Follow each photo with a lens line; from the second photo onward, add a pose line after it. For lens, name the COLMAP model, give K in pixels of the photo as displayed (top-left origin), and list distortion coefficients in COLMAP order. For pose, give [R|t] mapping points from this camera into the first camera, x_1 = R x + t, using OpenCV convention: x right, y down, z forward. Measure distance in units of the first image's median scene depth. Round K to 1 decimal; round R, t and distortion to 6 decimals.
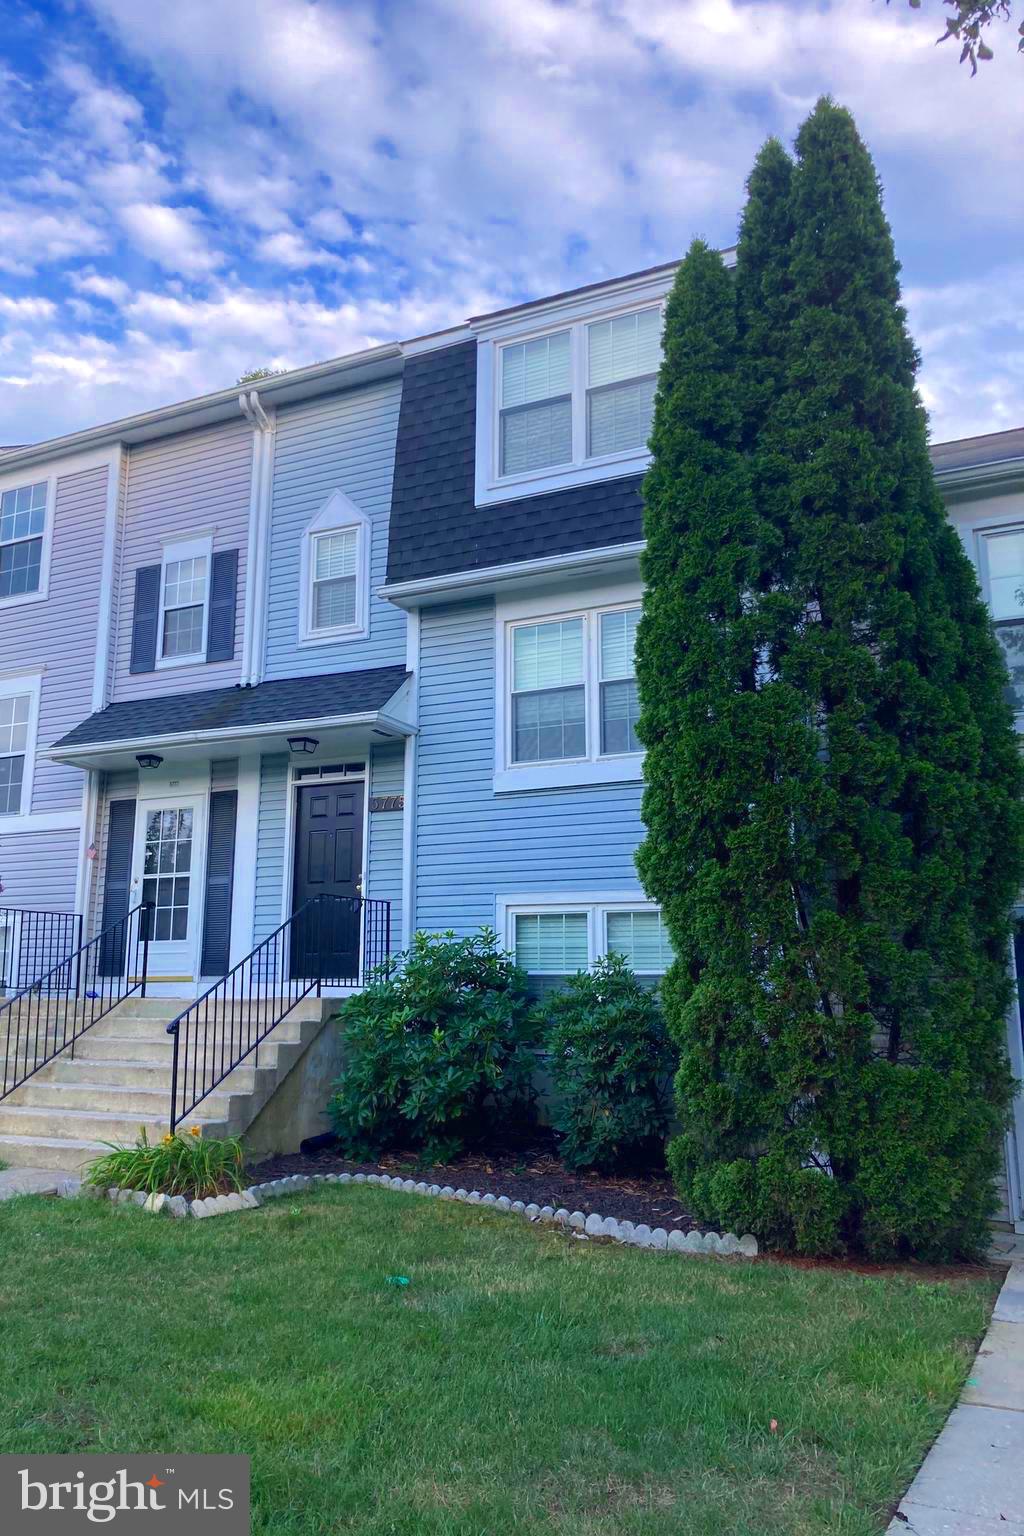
lens RADIAL K [[1265.1, 0, 434.3], [0, 1265.1, 756.0], [0, 0, 1]] dist [0.041252, -0.041497]
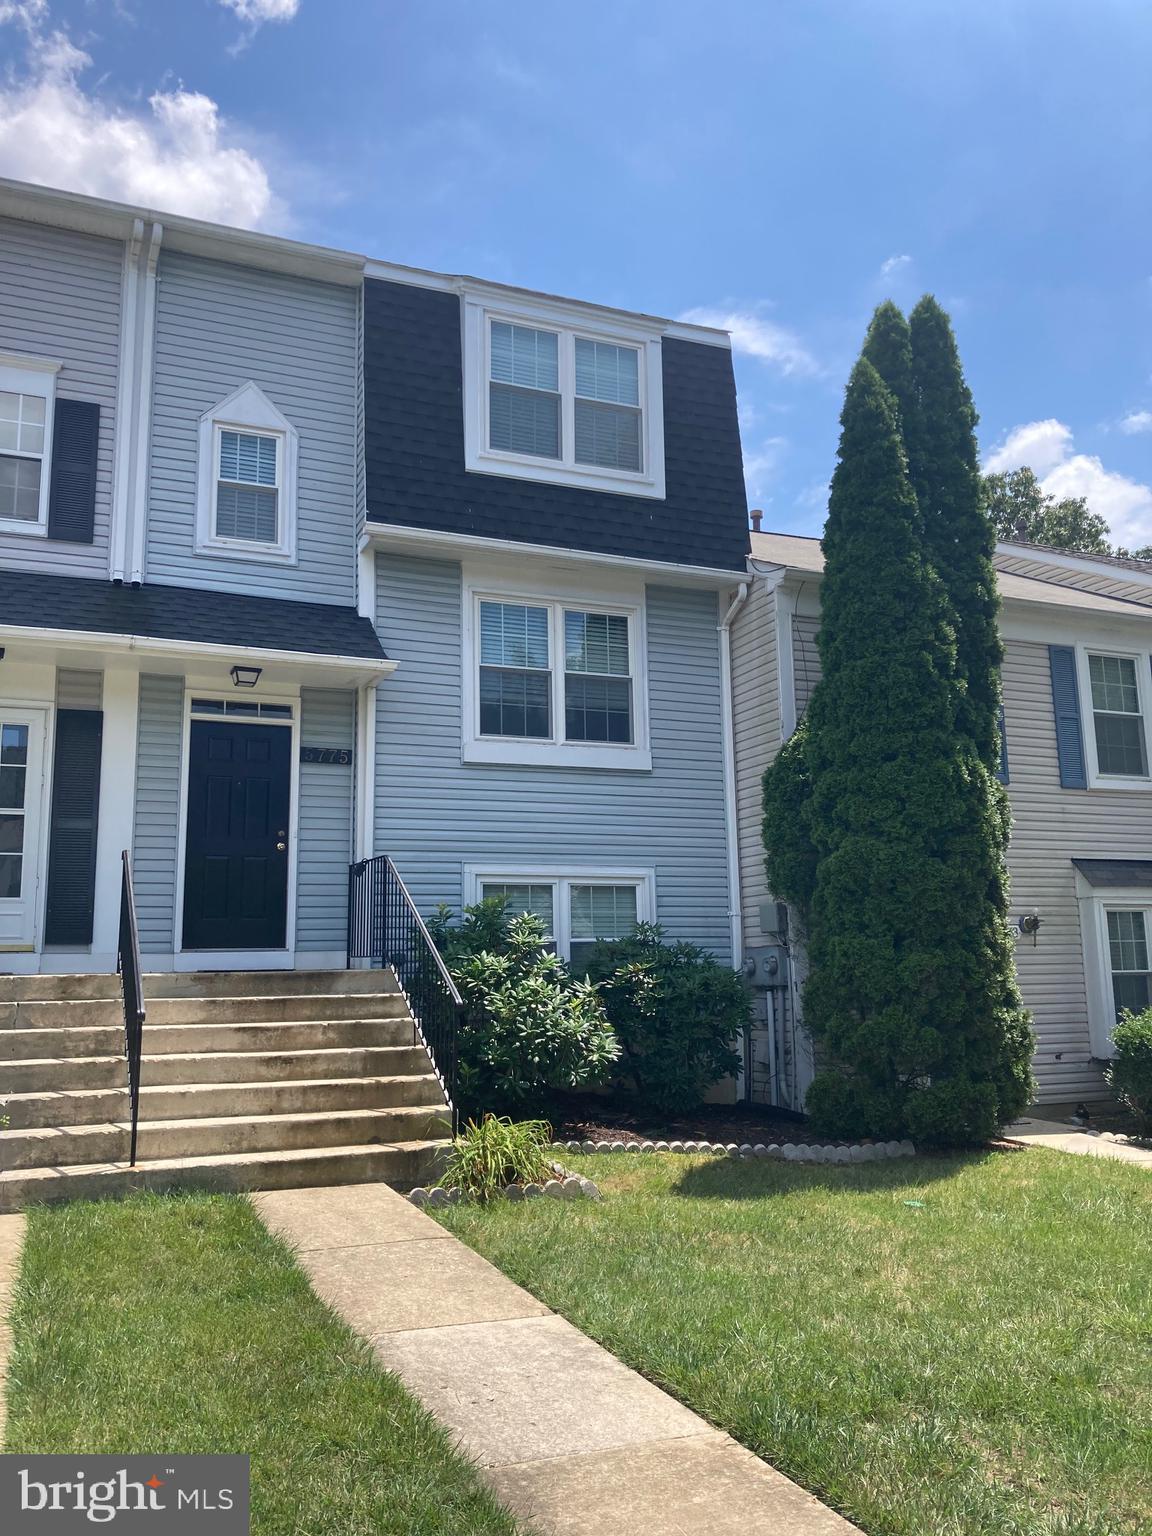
lens RADIAL K [[1271.7, 0, 568.7], [0, 1271.7, 755.9], [0, 0, 1]] dist [0.020453, -0.013028]
pose [[0.612928, 0.111297, 0.782261, -0.653174], [-0.137717, 0.989924, -0.032936, 0.044155], [-0.778044, -0.087543, 0.622080, 0.296862]]
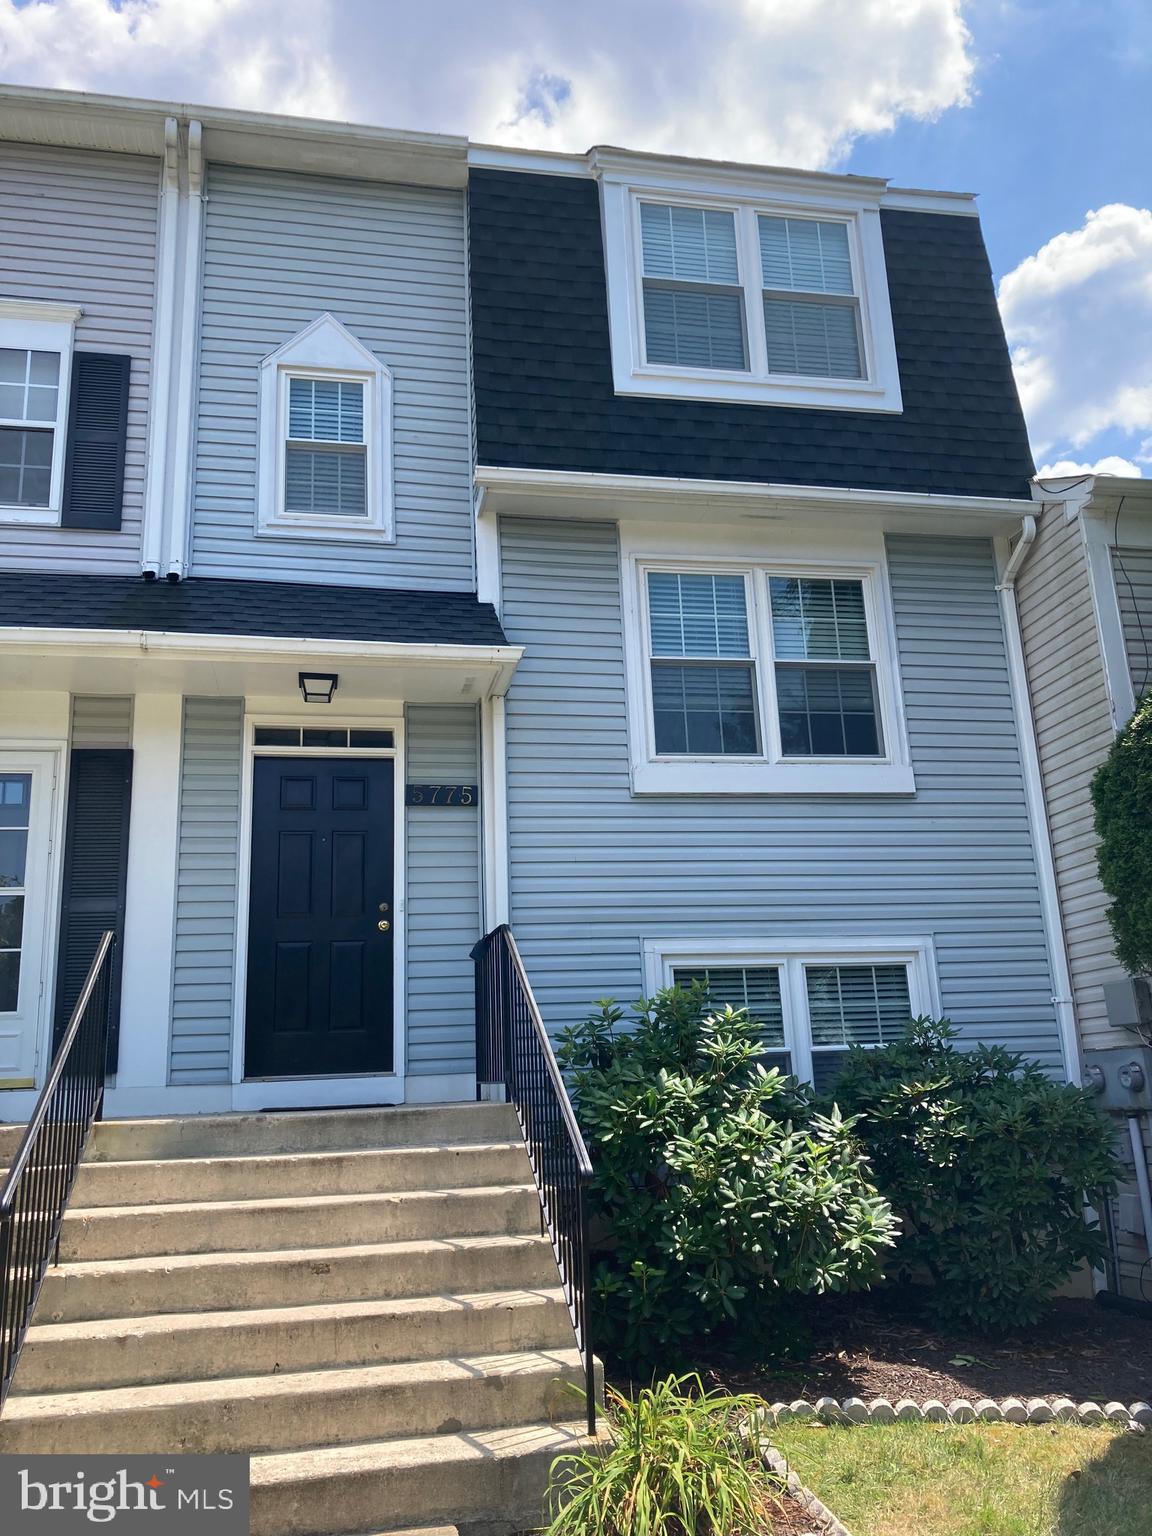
lens RADIAL K [[1271.7, 0, 571.8], [0, 1271.7, 752.6], [0, 0, 1]] dist [0.020453, -0.013028]
pose [[0.762690, 0.125217, 0.634527, -0.406679], [-0.082126, 0.991888, -0.097025, 0.074249], [-0.641528, 0.021889, 0.766787, 0.460414]]
